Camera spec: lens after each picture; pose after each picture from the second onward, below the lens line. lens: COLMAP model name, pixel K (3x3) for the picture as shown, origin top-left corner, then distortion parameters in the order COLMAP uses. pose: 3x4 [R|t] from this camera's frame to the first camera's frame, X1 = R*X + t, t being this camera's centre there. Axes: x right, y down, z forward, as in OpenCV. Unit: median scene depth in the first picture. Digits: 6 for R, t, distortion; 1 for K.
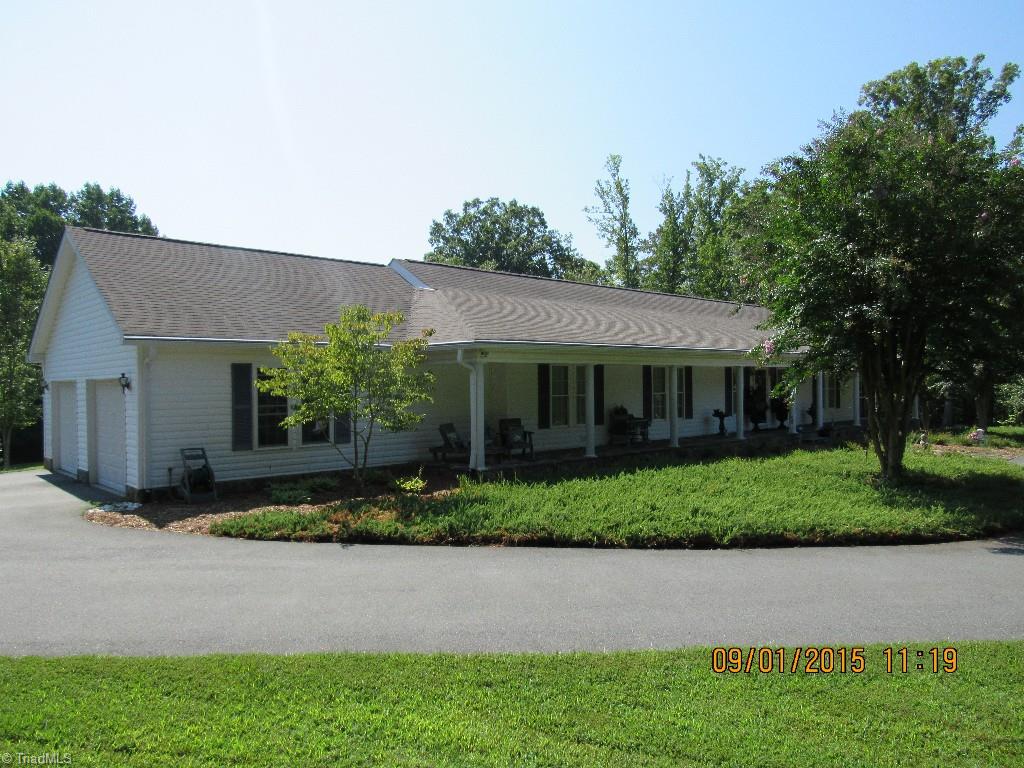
lens RADIAL K [[731.3, 0, 512.0], [0, 731.3, 384.0], [0, 0, 1]] dist [-0.032274, 0.007455]
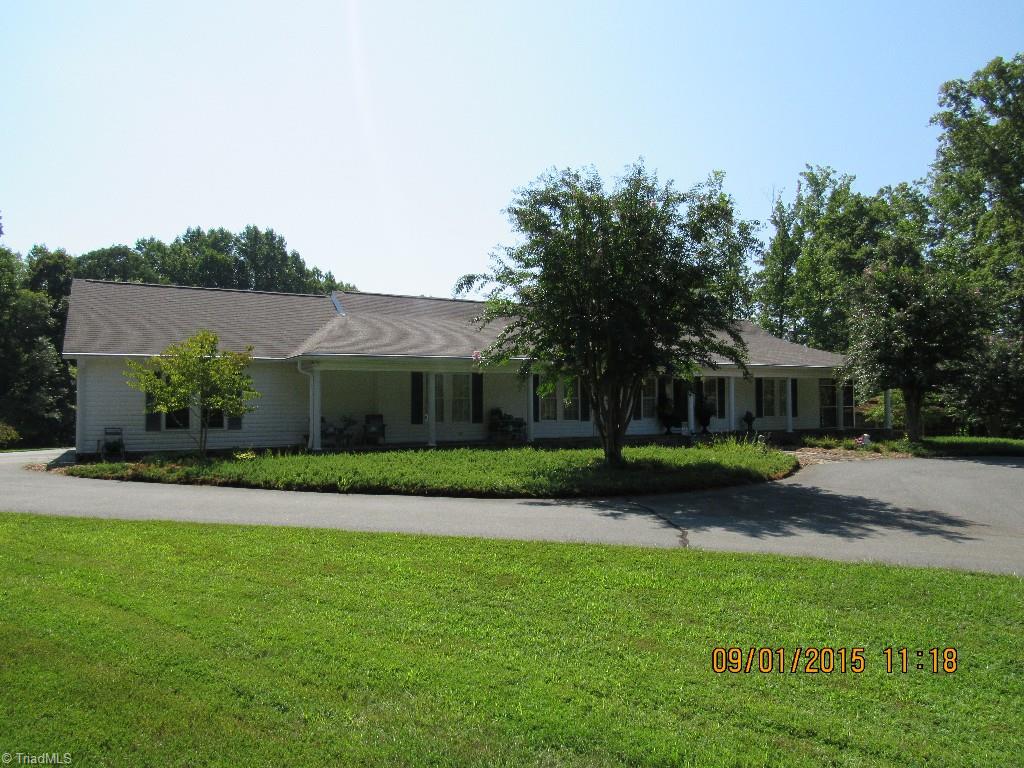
lens RADIAL K [[731.3, 0, 512.0], [0, 731.3, 384.0], [0, 0, 1]] dist [-0.032274, 0.007455]
pose [[0.971112, -0.000774, -0.238622, 0.110630], [-0.004681, 0.999740, -0.022296, 0.004310], [0.238577, 0.022768, 0.970857, -0.039390]]
